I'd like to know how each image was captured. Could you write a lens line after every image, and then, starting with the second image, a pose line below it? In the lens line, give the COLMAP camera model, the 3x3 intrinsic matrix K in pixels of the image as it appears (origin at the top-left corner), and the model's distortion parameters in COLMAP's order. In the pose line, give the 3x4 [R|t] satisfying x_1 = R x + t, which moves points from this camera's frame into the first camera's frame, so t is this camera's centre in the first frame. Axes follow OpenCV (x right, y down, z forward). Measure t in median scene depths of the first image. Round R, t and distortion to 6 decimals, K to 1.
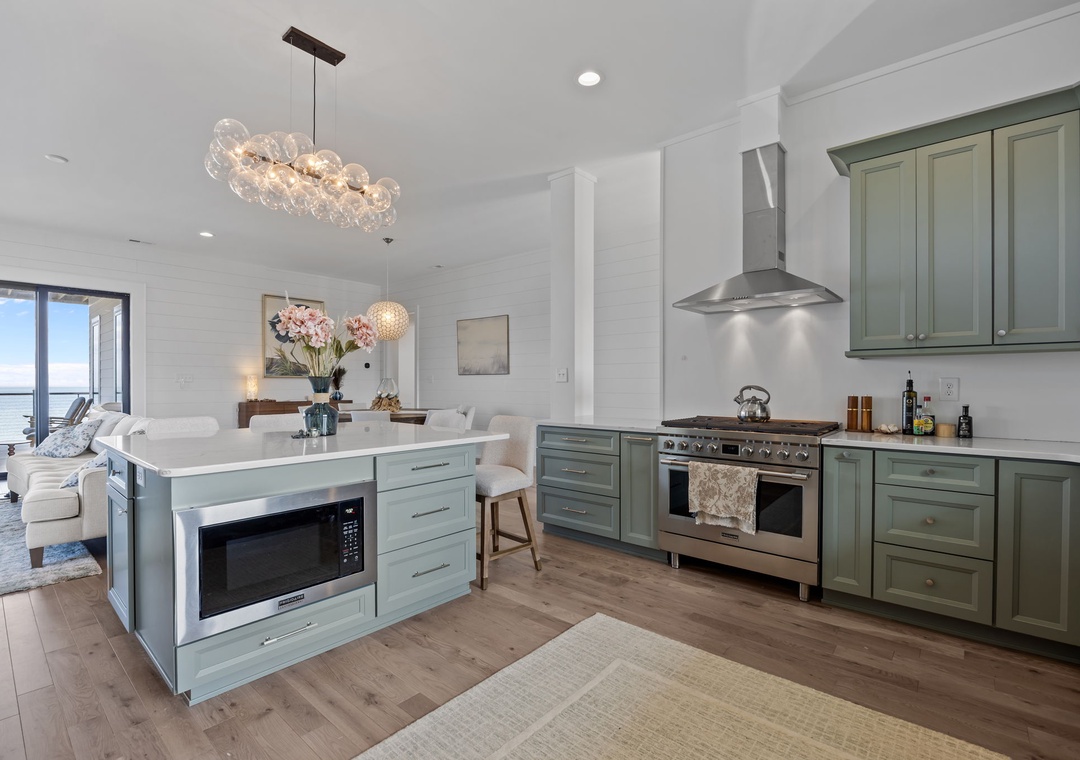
lens RADIAL K [[482.5, 0, 542.8], [0, 482.5, 386.5], [0, 0, 1]] dist [-0.000054, -0.000057]
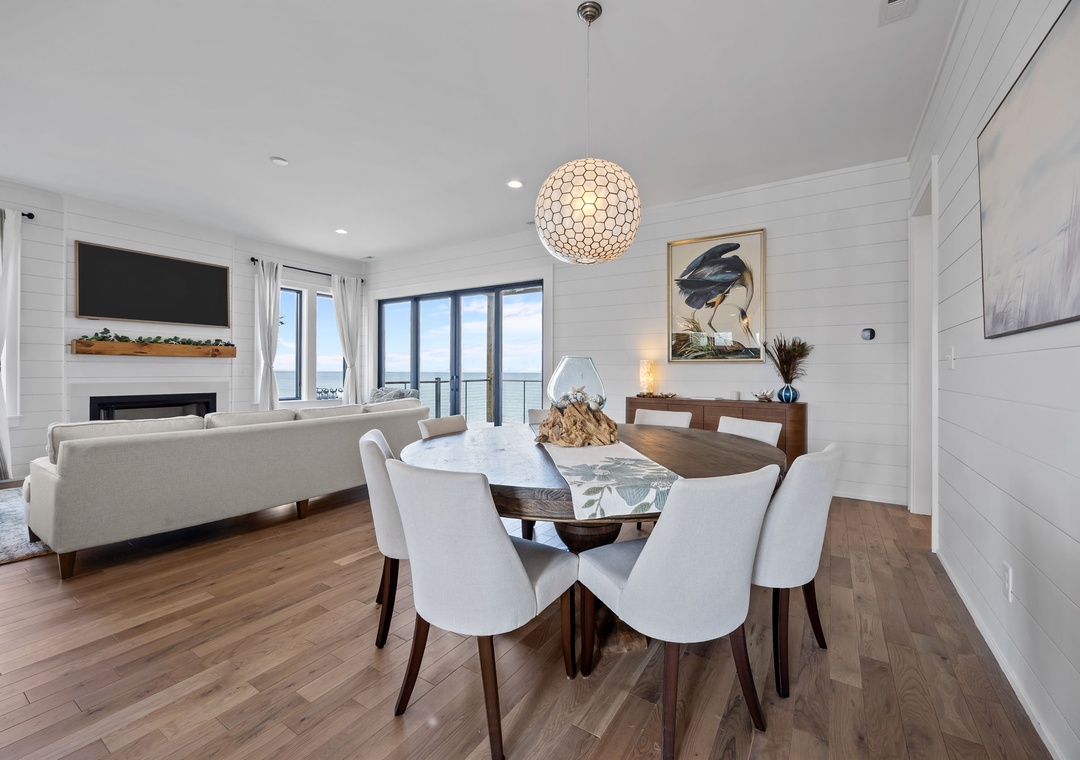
lens RADIAL K [[442.8, 0, 562.8], [0, 442.8, 367.9], [0, 0, 1]] dist [-0.001650, -0.000392]
pose [[0.165475, -0.000351, -0.986214, 0.024375], [-0.005206, 0.999986, -0.001229, -0.009576], [0.986200, 0.005338, 0.165471, 0.755728]]
